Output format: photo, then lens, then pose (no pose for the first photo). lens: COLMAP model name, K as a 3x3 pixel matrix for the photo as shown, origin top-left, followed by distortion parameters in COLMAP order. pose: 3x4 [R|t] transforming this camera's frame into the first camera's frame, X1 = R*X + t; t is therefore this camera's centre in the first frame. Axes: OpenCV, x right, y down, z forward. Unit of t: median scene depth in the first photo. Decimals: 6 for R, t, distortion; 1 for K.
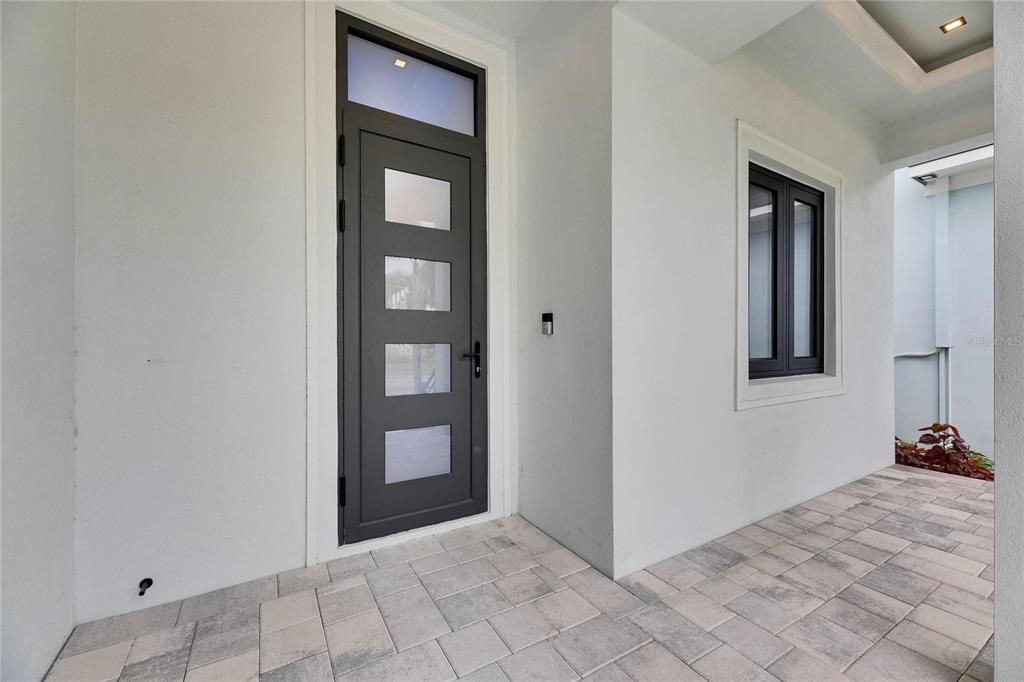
lens RADIAL K [[416.3, 0, 512.3], [0, 416.3, 341.7], [0, 0, 1]] dist [-0.002061, -0.000304]
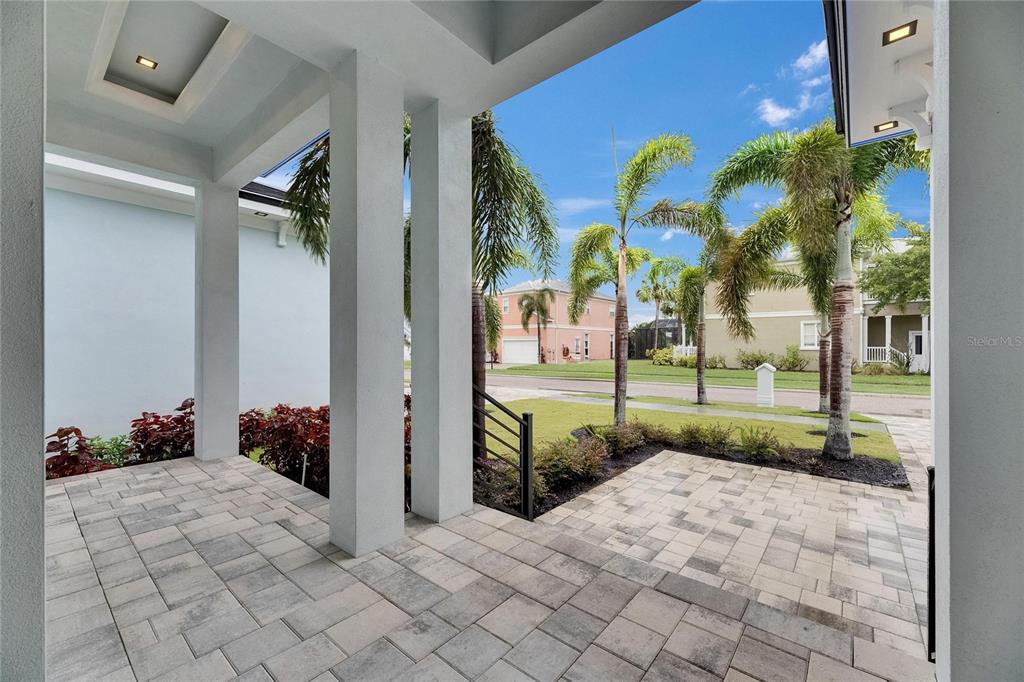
lens RADIAL K [[416.3, 0, 512.0], [0, 416.3, 343.4], [0, 0, 1]] dist [-0.002061, -0.000304]
pose [[-0.321859, 0.001813, 0.946786, -0.356521], [0.000067, 0.999998, -0.001892, -0.000877], [-0.946788, -0.000546, -0.321859, 0.476416]]
